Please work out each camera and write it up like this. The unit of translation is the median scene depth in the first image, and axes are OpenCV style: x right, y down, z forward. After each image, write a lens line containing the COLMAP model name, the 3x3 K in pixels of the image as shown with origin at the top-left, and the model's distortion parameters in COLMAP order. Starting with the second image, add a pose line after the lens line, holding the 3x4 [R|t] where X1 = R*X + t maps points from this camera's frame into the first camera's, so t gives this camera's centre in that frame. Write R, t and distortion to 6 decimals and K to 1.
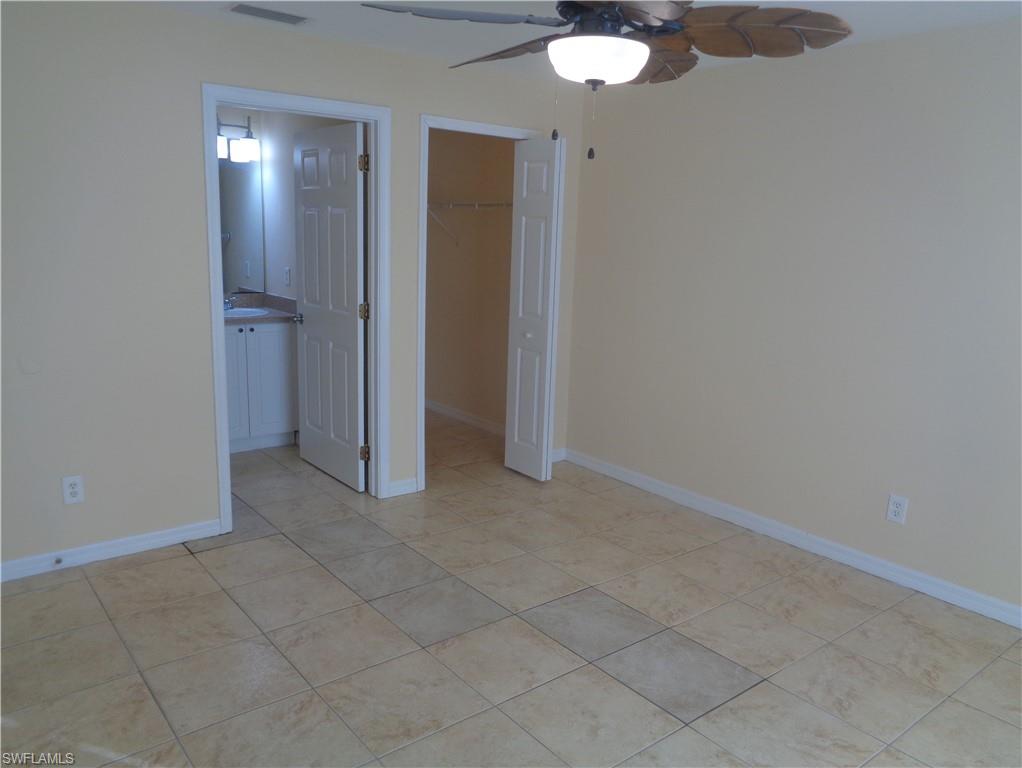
lens RADIAL K [[772.6, 0, 507.9], [0, 772.6, 384.1], [0, 0, 1]] dist [-0.003047, 0.002266]
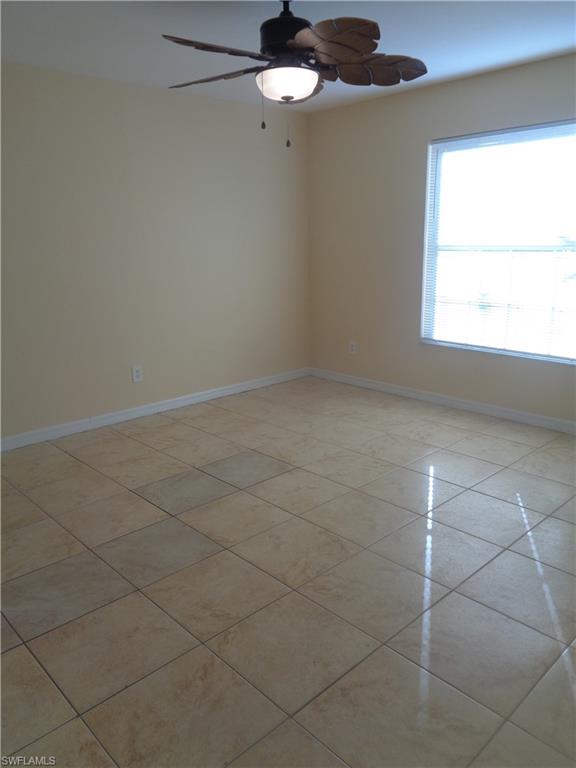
lens RADIAL K [[580.6, 0, 287.5], [0, 580.6, 388.0], [0, 0, 1]] dist [-0.003047, 0.002266]
pose [[-0.083693, -0.282321, 0.955662, -0.761697], [0.216465, 0.930976, 0.293985, -0.114043], [-0.972696, 0.231472, -0.016804, 0.724708]]
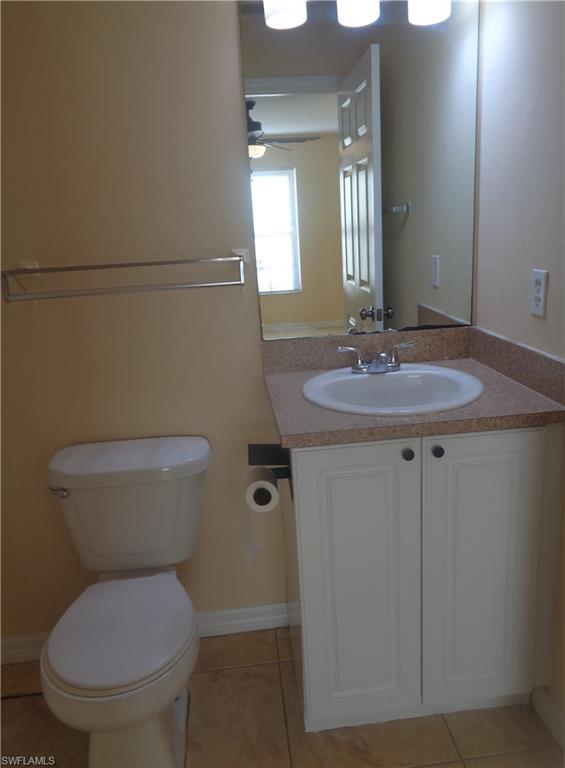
lens RADIAL K [[575.7, 0, 289.0], [0, 575.7, 380.0], [0, 0, 1]] dist [0.009792, -0.014697]
pose [[0.838865, 0.065470, -0.540387, -0.360538], [-0.026515, 0.996477, 0.079566, -0.180115], [0.543693, -0.052416, 0.837646, 1.079509]]
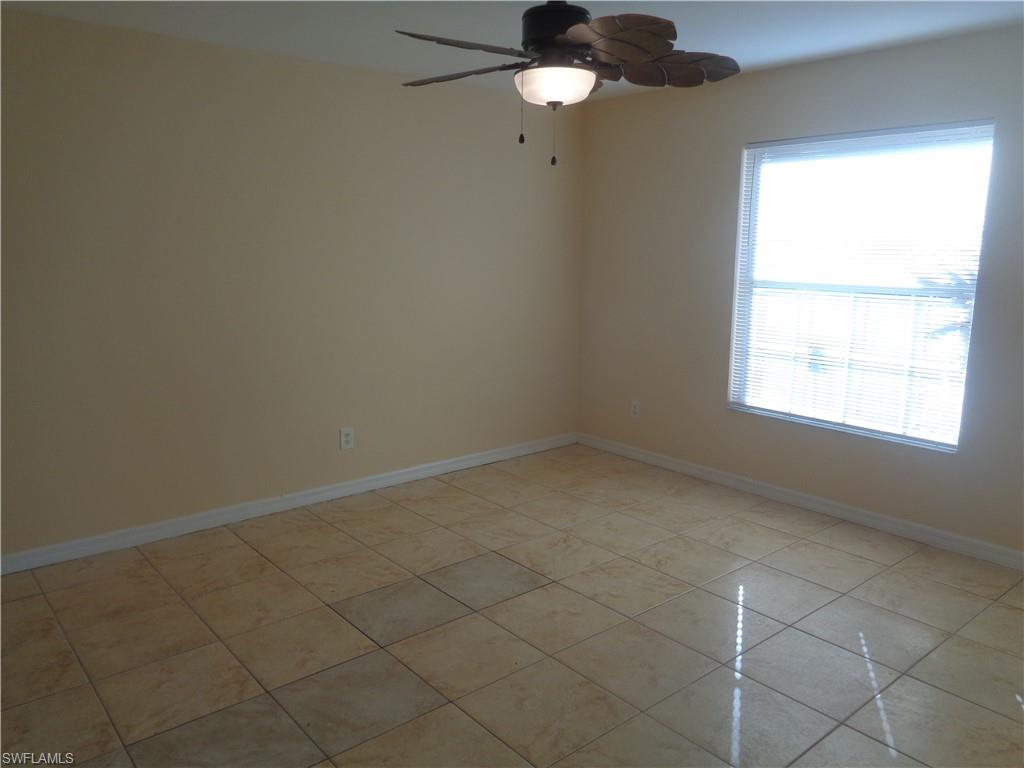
lens RADIAL K [[774.1, 0, 508.0], [0, 774.1, 384.9], [0, 0, 1]] dist [-0.003047, 0.002266]
pose [[-0.022449, -0.218920, 0.975485, -0.746443], [0.197456, 0.955539, 0.218988, -0.153371], [-0.980055, 0.197531, 0.021776, 0.709082]]
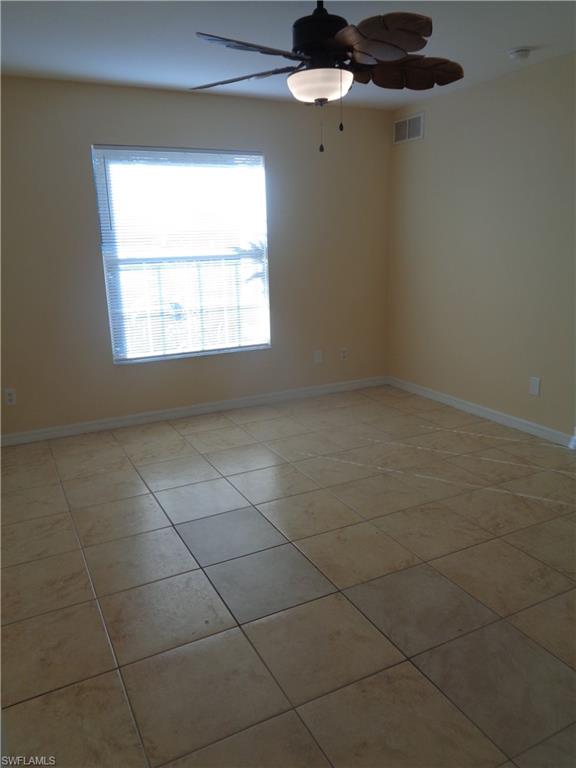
lens RADIAL K [[580.6, 0, 292.0], [0, 580.6, 388.6], [0, 0, 1]] dist [-0.003047, 0.002266]
pose [[-0.980952, -0.059264, 0.184987, -0.048264], [0.030672, 0.893119, 0.448774, -0.248514], [-0.191811, 0.445900, -0.874289, 1.418269]]
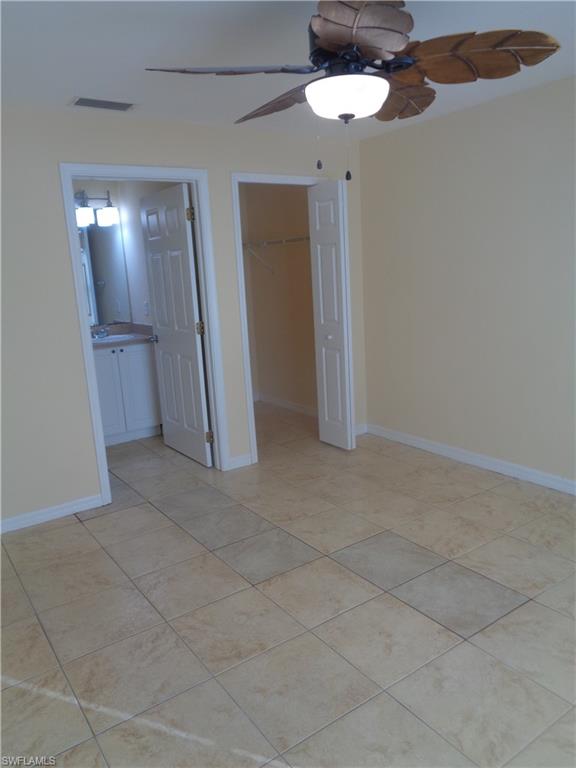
lens RADIAL K [[575.7, 0, 287.7], [0, 575.7, 387.3], [0, 0, 1]] dist [0.009792, -0.014697]
pose [[0.994010, -0.073184, -0.081168, 0.039775], [0.073776, 0.997266, 0.004312, 0.013655], [0.080631, -0.010274, 0.996691, 0.053419]]
